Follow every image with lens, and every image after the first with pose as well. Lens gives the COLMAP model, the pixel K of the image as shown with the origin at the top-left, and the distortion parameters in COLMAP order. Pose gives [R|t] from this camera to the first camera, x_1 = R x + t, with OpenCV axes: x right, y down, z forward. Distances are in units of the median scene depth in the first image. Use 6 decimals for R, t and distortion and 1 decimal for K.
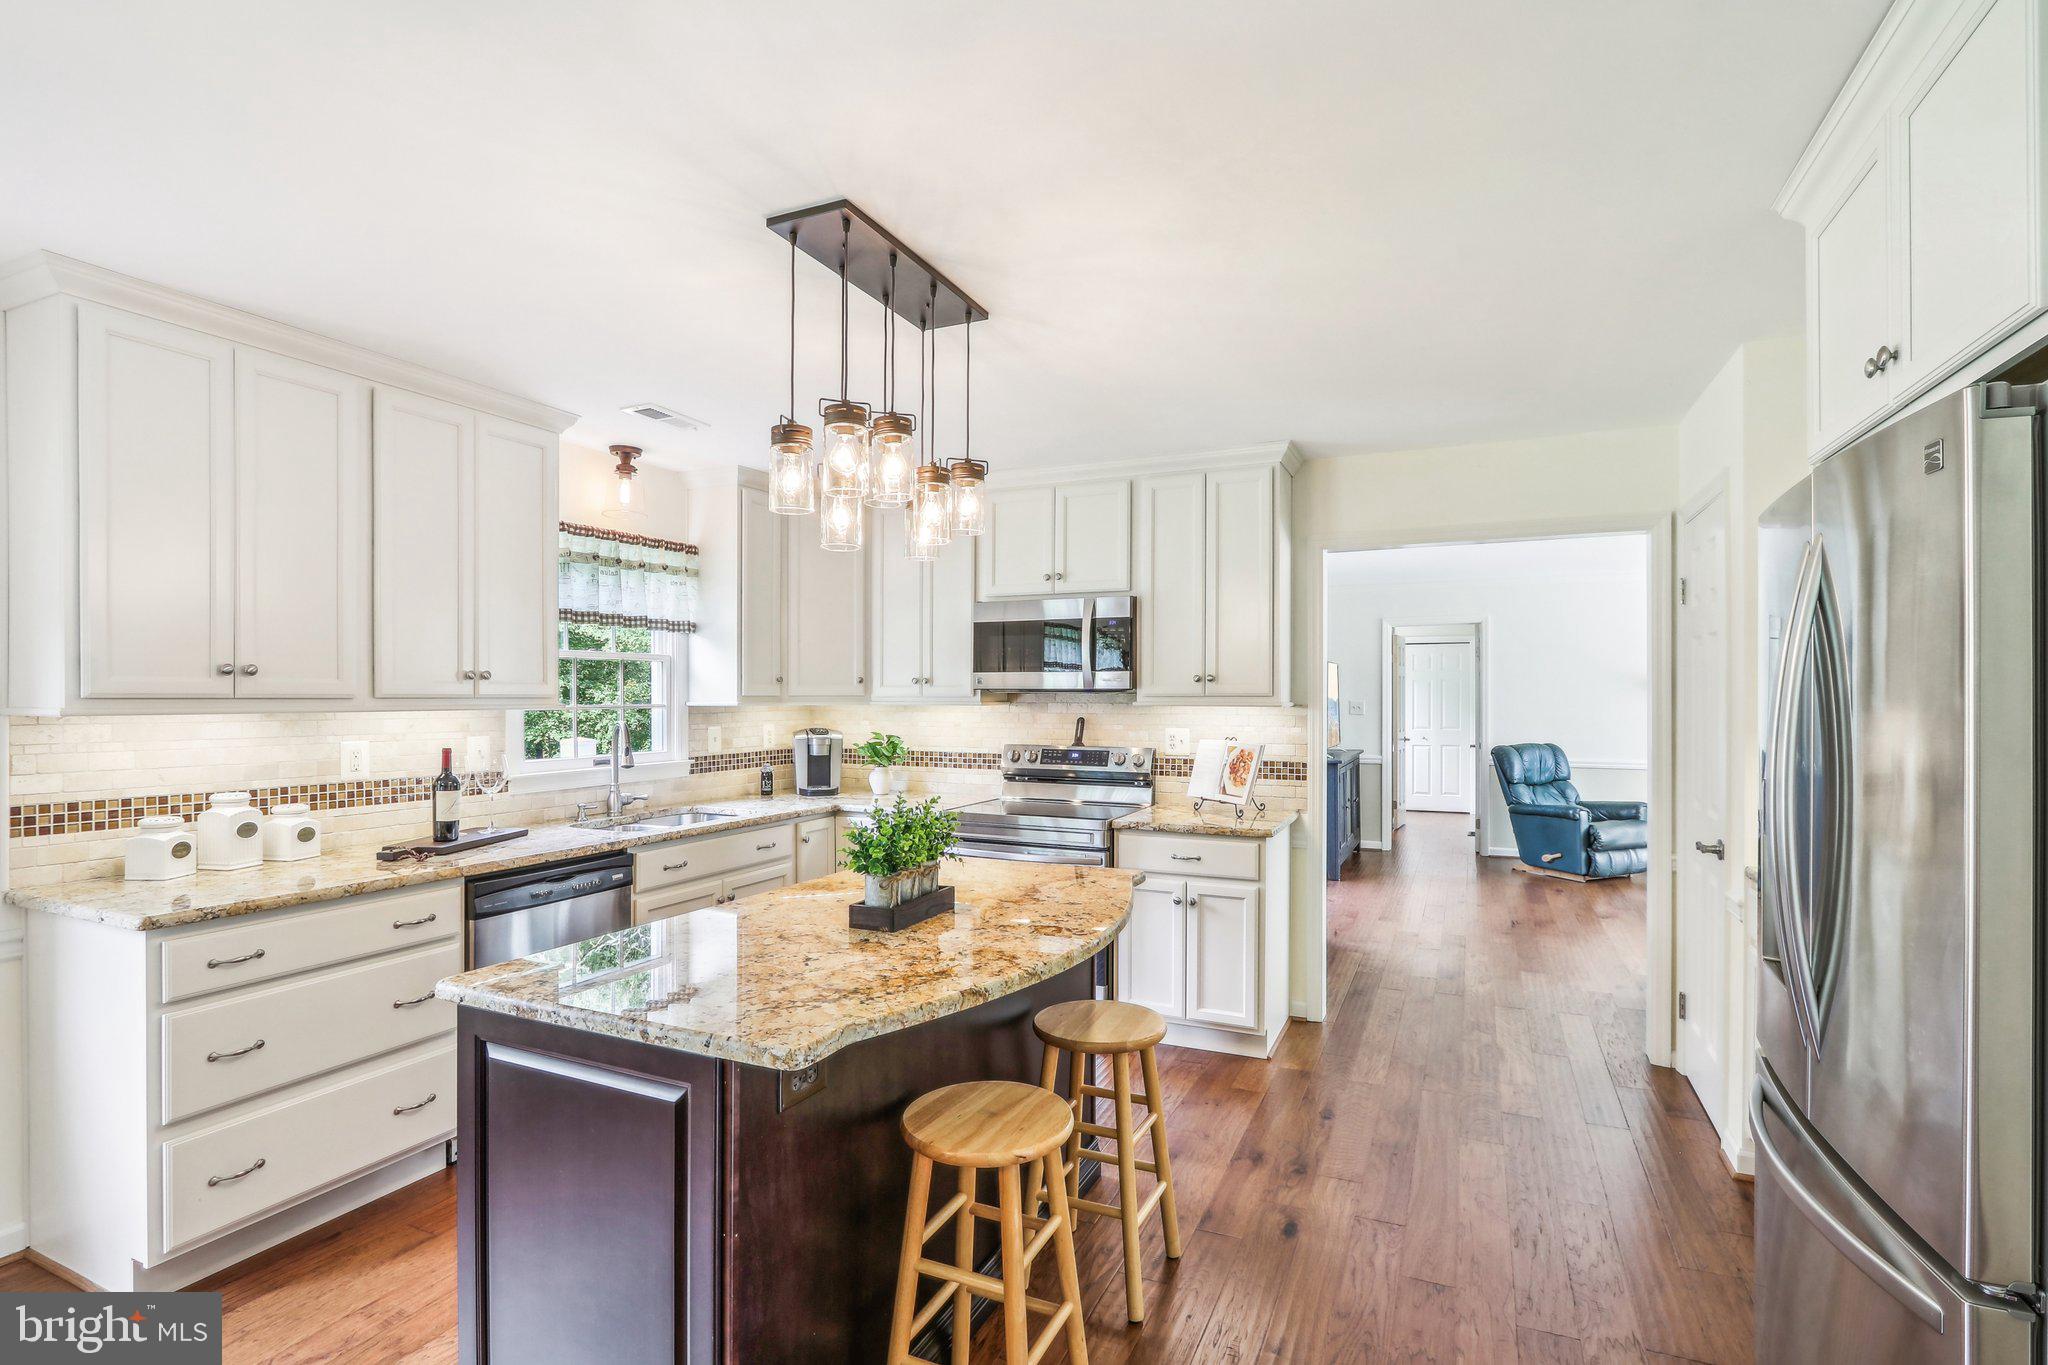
lens RADIAL K [[964.9, 0, 1028.4], [0, 964.9, 689.0], [0, 0, 1]] dist [-0.010763, -0.000191]
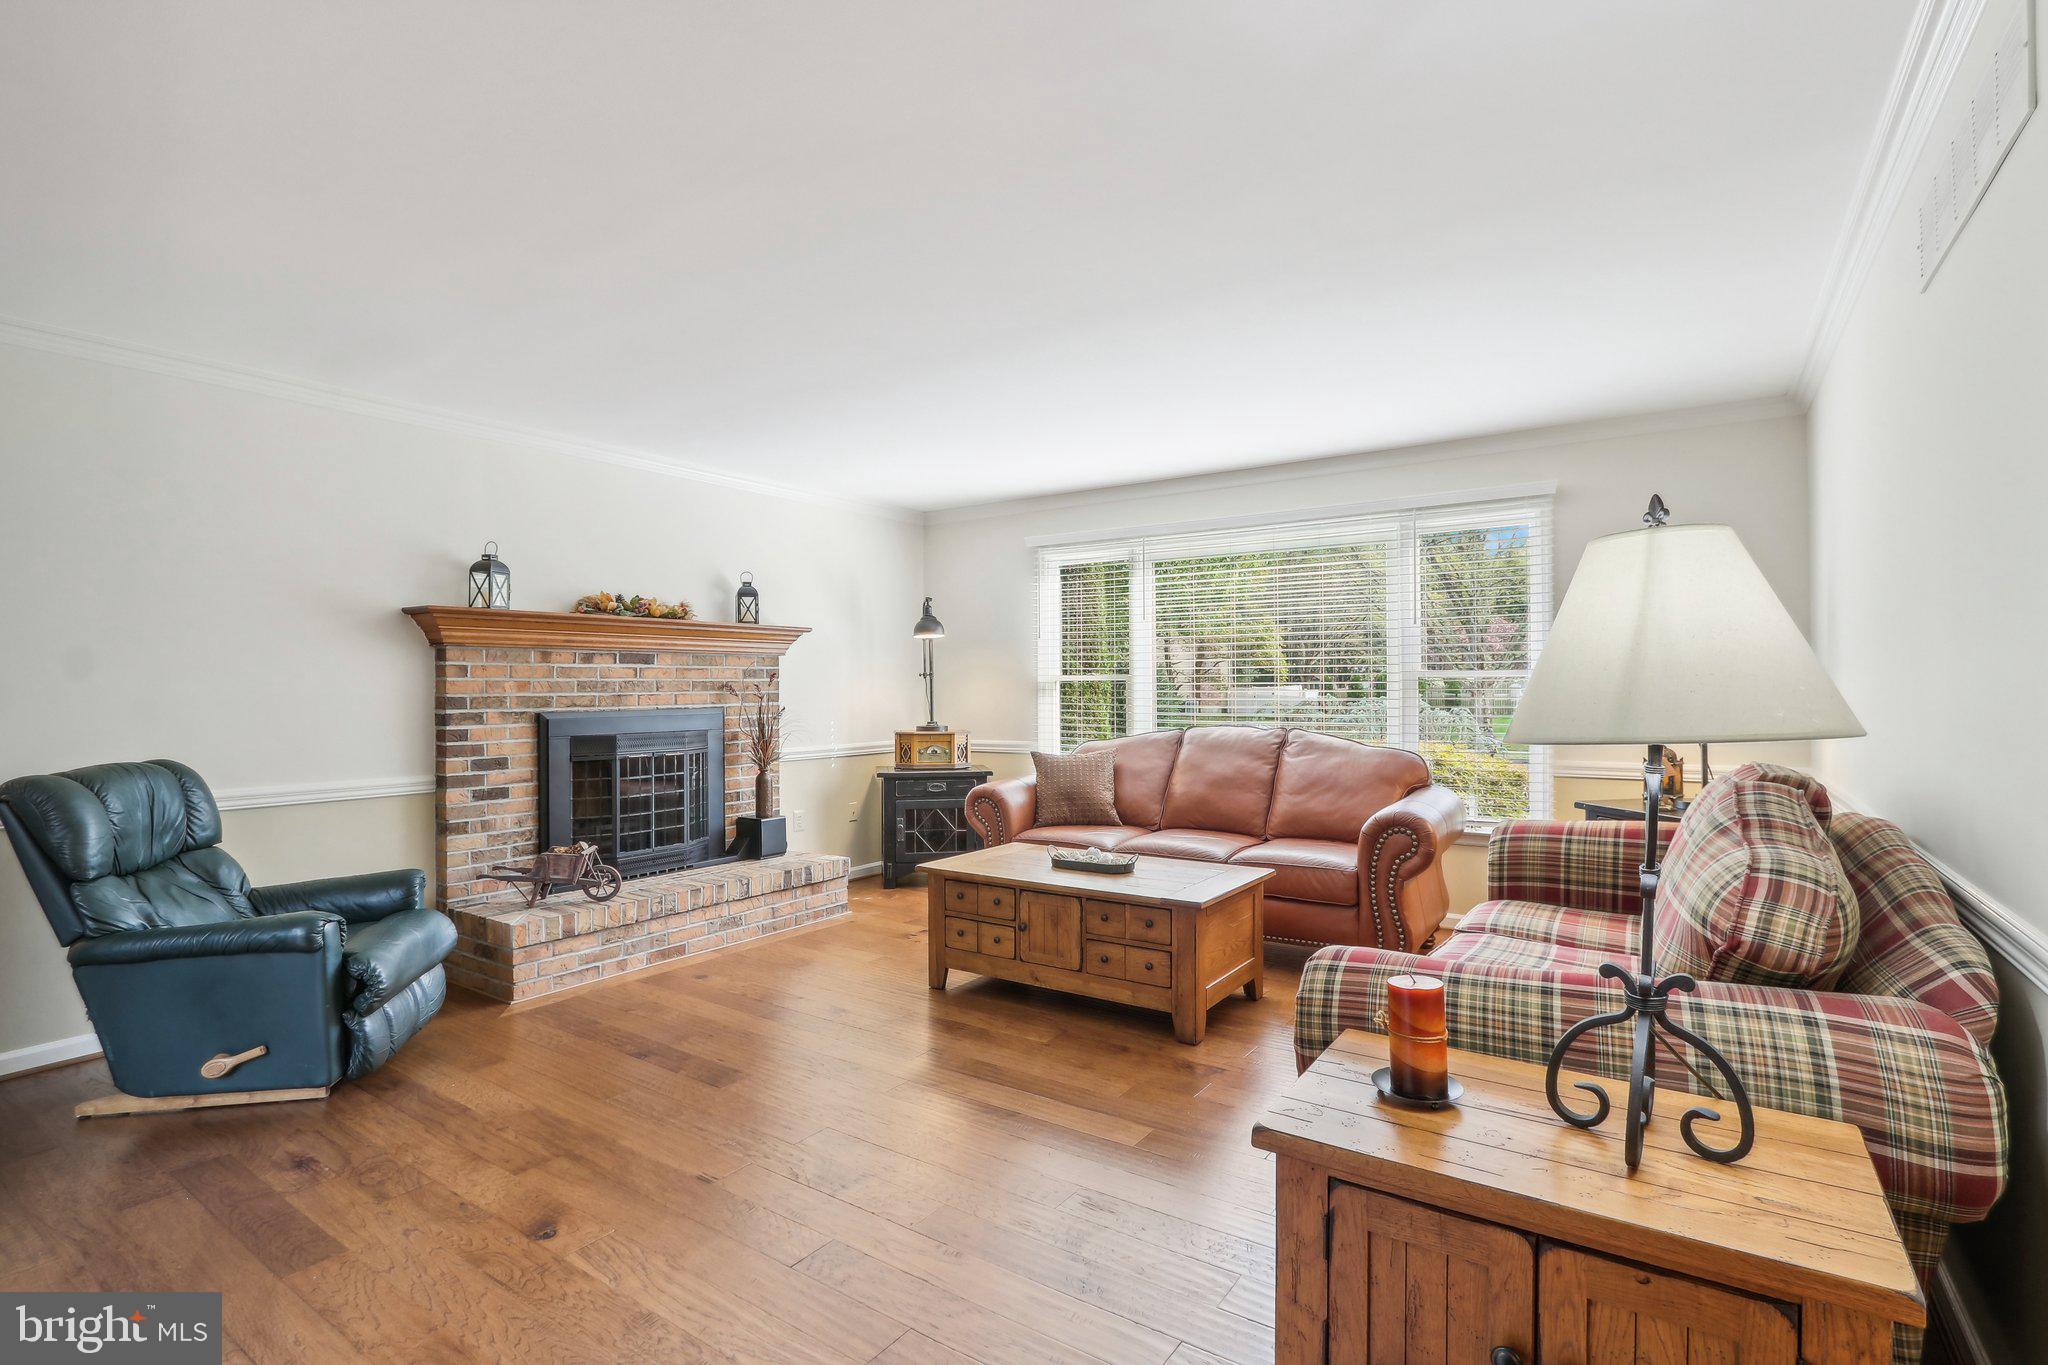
lens RADIAL K [[964.9, 0, 1030.2], [0, 964.9, 682.2], [0, 0, 1]] dist [-0.010763, -0.000191]
pose [[0.165489, 0.000404, 0.986212, 0.356602], [0.000767, 1.000000, -0.000538, 0.042581], [-0.986211, 0.000845, 0.165489, 0.991171]]
